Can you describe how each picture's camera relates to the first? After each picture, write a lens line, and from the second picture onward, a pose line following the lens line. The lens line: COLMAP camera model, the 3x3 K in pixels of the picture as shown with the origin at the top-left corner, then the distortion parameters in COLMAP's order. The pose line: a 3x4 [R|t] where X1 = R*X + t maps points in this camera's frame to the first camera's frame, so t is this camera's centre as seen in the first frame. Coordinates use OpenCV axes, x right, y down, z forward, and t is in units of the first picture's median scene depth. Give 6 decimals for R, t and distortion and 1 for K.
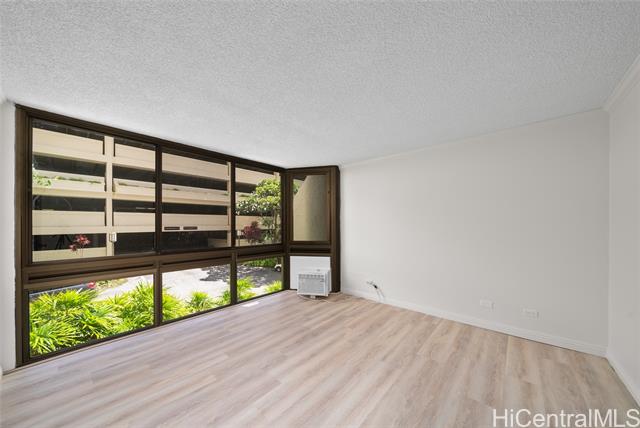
lens RADIAL K [[224.2, 0, 316.2], [0, 224.2, 223.9], [0, 0, 1]] dist [-0.000232, -0.000001]
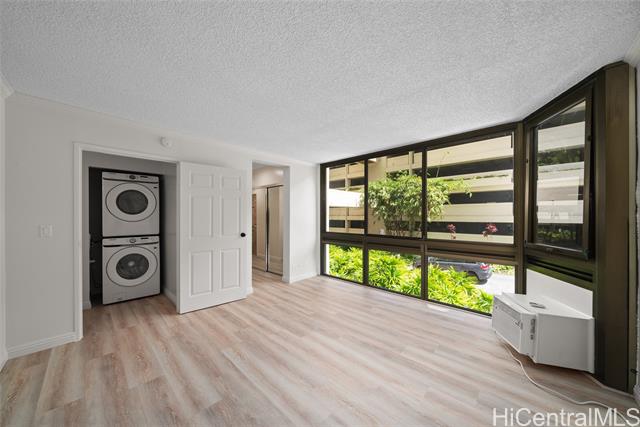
lens RADIAL K [[221.8, 0, 316.9], [0, 221.8, 217.5], [0, 0, 1]] dist [-0.001314, -0.000082]
pose [[-0.029106, 0.012073, -0.999503, 0.574646], [0.005954, 0.999911, 0.011904, 0.002561], [0.999559, -0.005604, -0.029175, 0.587918]]
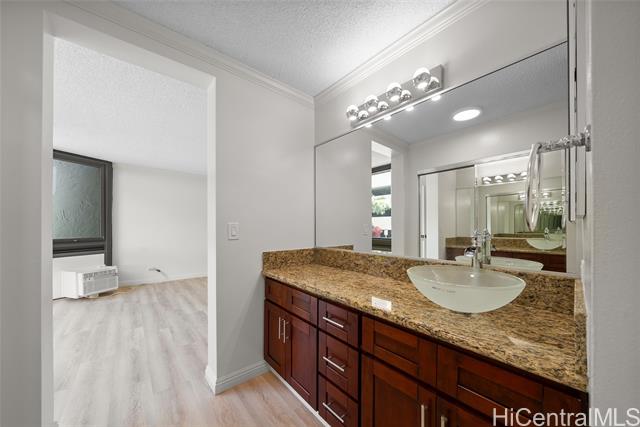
lens RADIAL K [[224.2, 0, 316.2], [0, 224.2, 223.4], [0, 0, 1]] dist [-0.000232, -0.000001]
pose [[0.137332, 0.021424, 0.990293, -0.924531], [-0.010799, 0.999739, -0.020131, 0.030161], [-0.990466, -0.007929, 0.137528, -0.058787]]
